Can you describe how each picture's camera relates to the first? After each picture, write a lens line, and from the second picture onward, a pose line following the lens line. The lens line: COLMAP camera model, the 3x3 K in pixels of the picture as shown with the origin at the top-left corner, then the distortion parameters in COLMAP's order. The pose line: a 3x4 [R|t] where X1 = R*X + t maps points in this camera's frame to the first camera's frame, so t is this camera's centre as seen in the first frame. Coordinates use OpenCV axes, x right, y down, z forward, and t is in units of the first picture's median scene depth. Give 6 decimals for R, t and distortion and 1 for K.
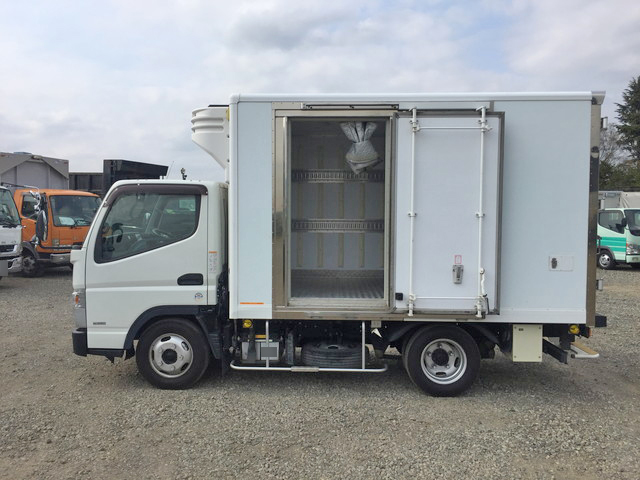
lens RADIAL K [[528.2, 0, 320.0], [0, 528.2, 240.0], [0, 0, 1]] dist [0.011041, 0.003099]
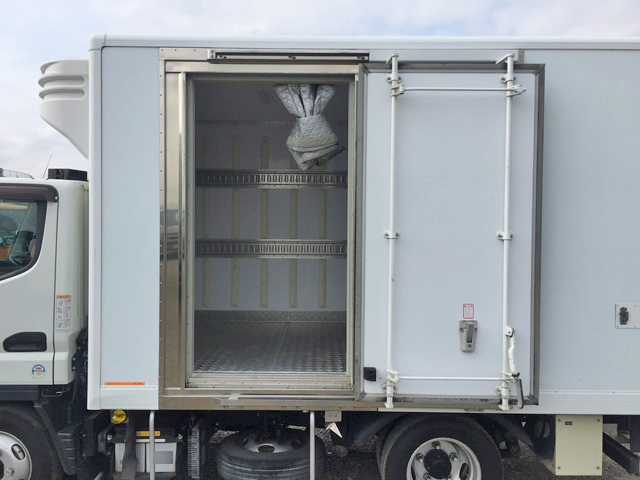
lens RADIAL K [[557.0, 0, 320.0], [0, 557.0, 240.0], [0, 0, 1]] dist [0.009262, 0.000184]
pose [[0.999149, 0.002145, 0.041189, 0.064506], [-0.000855, 0.999509, -0.031330, -0.022065], [-0.041236, 0.031268, 0.998660, 0.357080]]
